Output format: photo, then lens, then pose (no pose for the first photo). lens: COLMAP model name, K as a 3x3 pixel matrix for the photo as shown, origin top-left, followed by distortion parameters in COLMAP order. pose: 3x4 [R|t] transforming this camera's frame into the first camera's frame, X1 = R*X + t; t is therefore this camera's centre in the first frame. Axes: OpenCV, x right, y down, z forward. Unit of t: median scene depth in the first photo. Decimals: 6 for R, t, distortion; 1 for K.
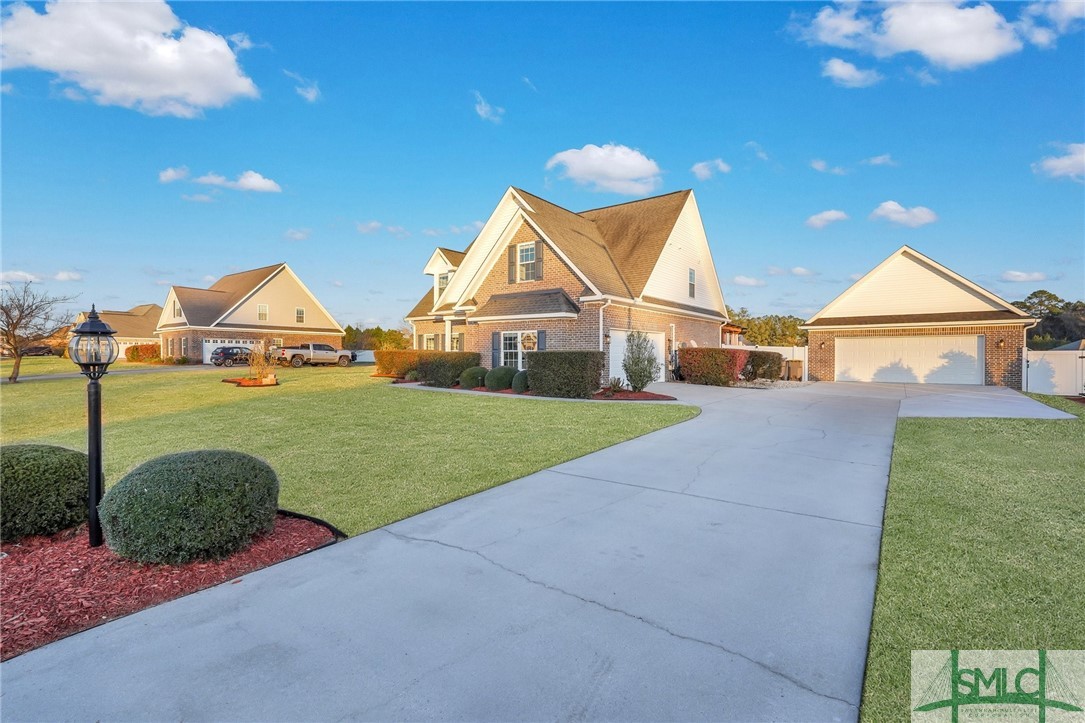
lens RADIAL K [[479.9, 0, 542.5], [0, 479.9, 361.5], [0, 0, 1]] dist [0.001727, 0.000426]
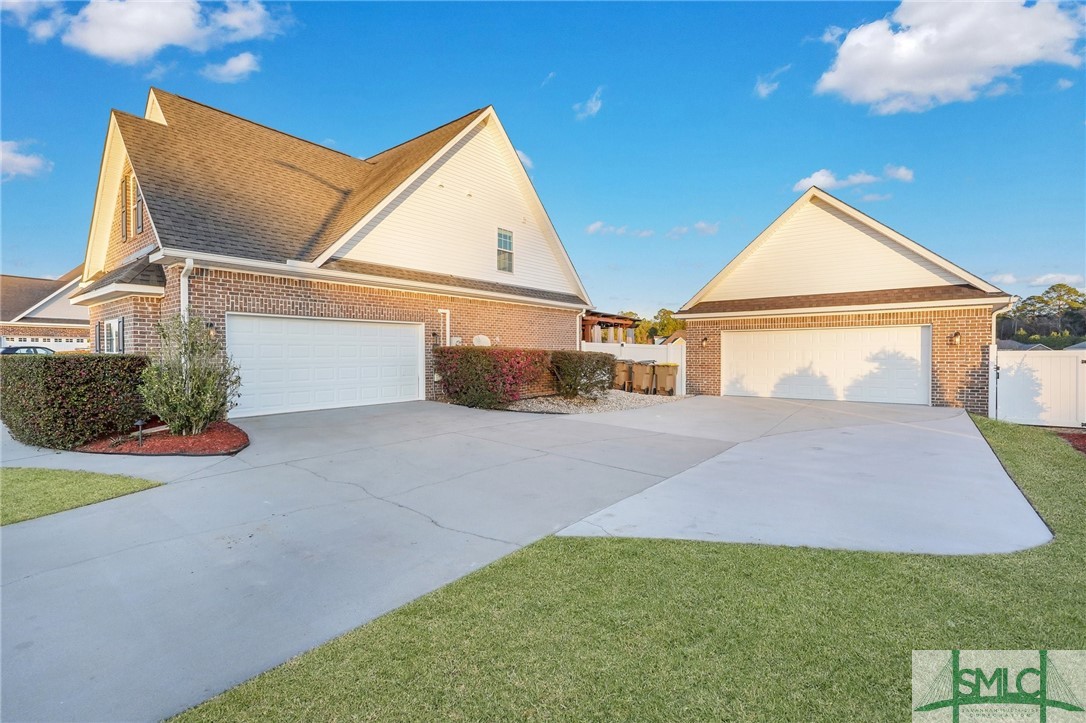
lens RADIAL K [[480.3, 0, 543.0], [0, 480.3, 361.5], [0, 0, 1]] dist [0.001727, 0.000426]
pose [[0.999812, -0.001495, -0.019315, 0.424410], [0.001572, 0.999991, 0.003940, -0.010871], [0.019309, -0.003970, 0.999806, 0.363746]]
